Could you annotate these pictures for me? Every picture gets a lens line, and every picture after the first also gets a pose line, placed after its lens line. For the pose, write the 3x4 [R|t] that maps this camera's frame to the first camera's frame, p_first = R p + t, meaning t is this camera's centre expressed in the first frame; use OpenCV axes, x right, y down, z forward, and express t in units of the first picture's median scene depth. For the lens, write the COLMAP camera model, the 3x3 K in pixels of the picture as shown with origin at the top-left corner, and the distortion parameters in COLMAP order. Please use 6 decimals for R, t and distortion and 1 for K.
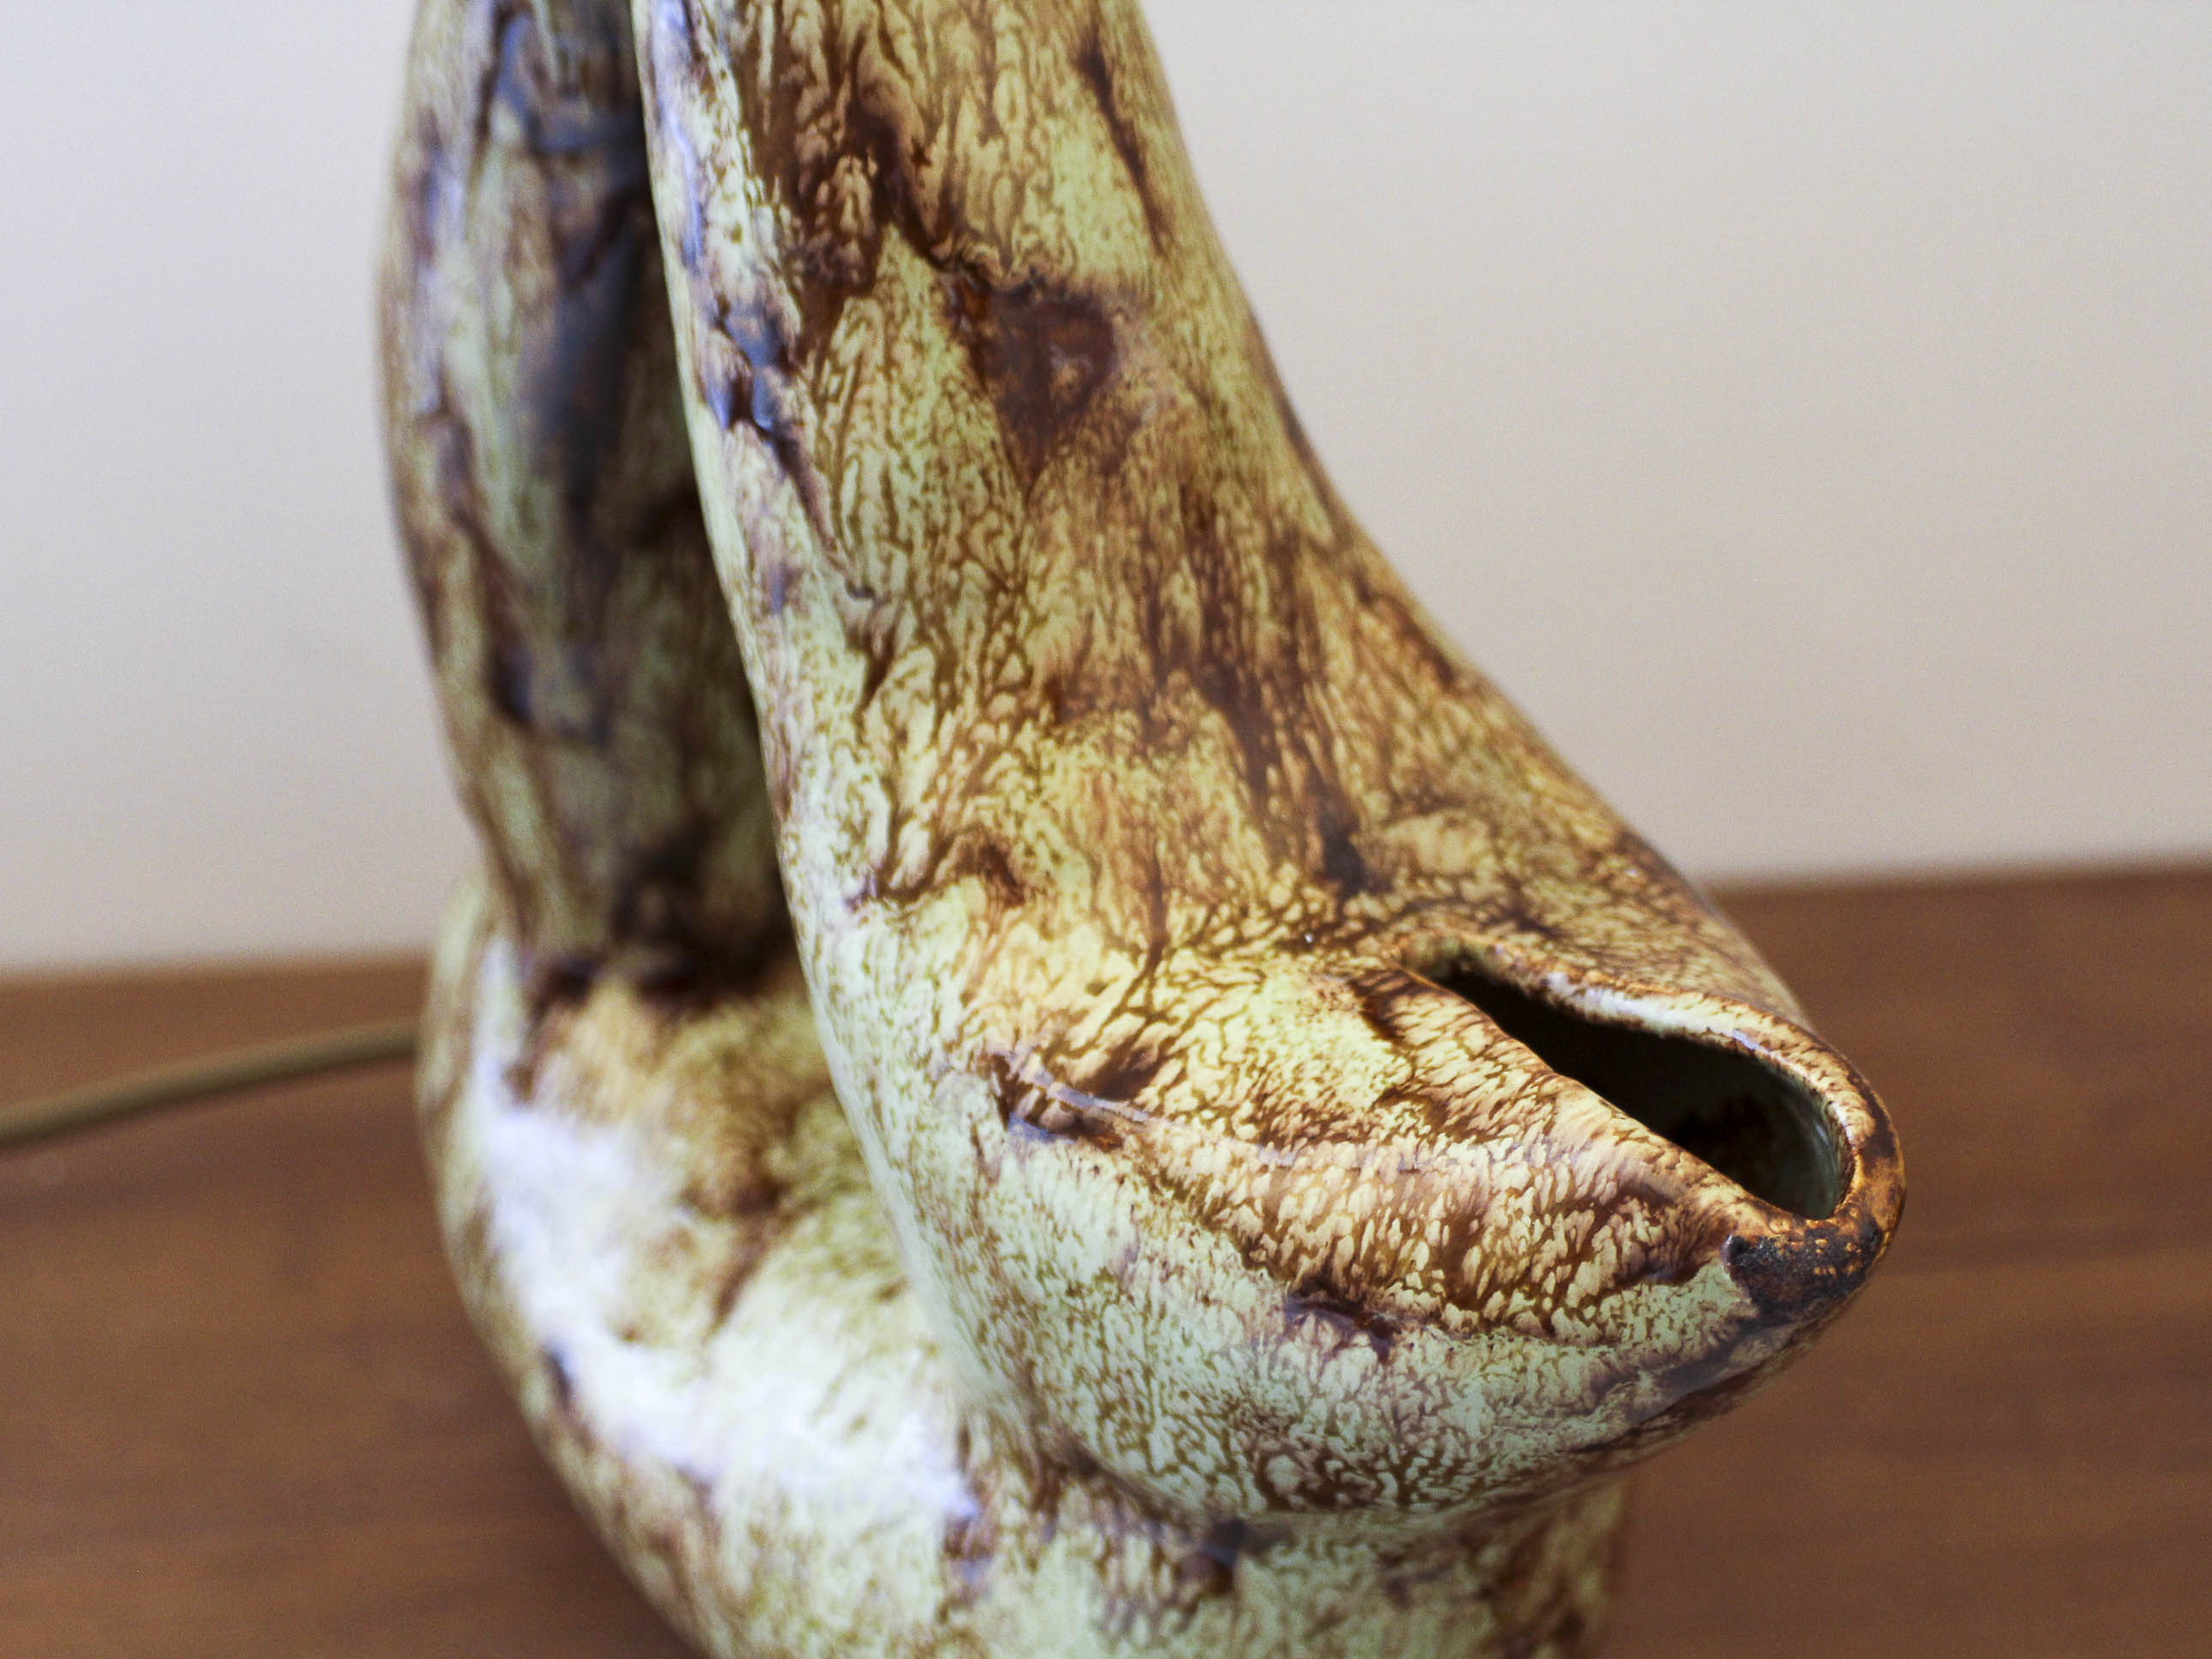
lens RADIAL K [[3499.9, 0, 1102.6], [0, 3499.9, 832.1], [0, 0, 1]] dist [-0.130683, 0.000000]
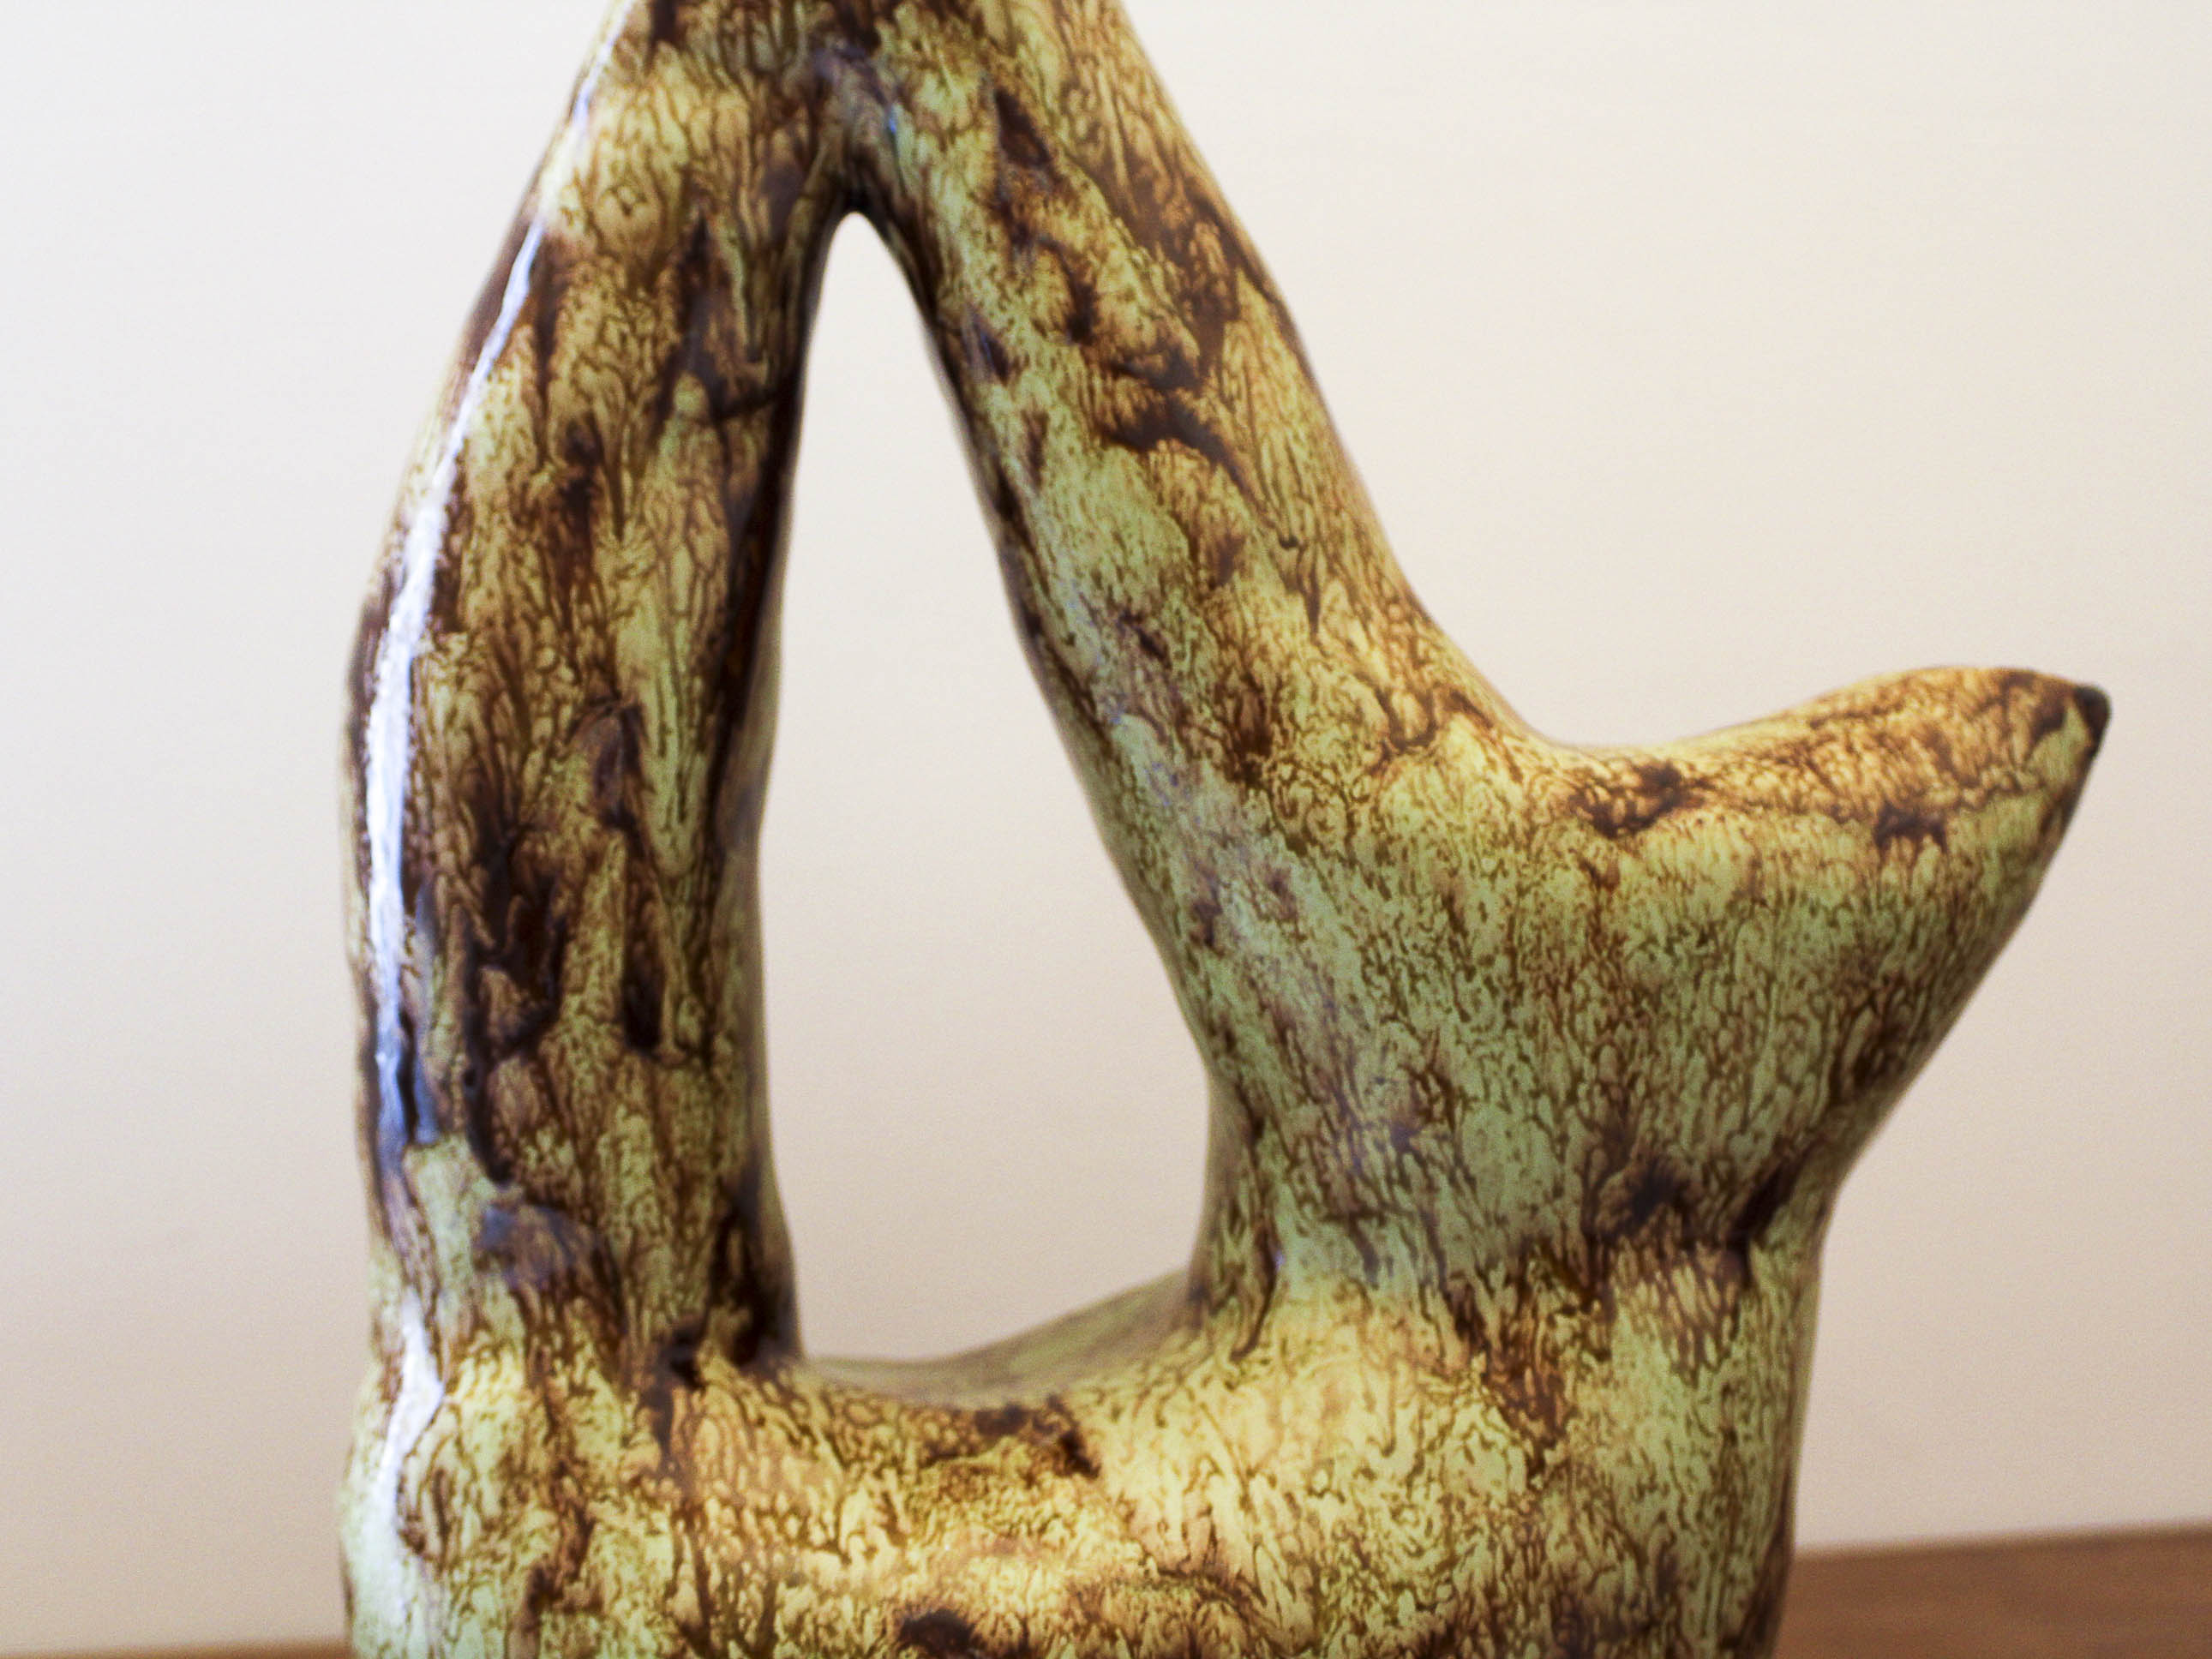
lens RADIAL K [[3499.9, 0, 1107.6], [0, 3499.9, 829.1], [0, 0, 1]] dist [-0.130683, 0.000000]
pose [[0.636518, -0.080929, 0.767004, -1.104268], [0.479595, 0.820359, -0.311446, 0.384739], [-0.604014, 0.566093, 0.560987, 0.385844]]
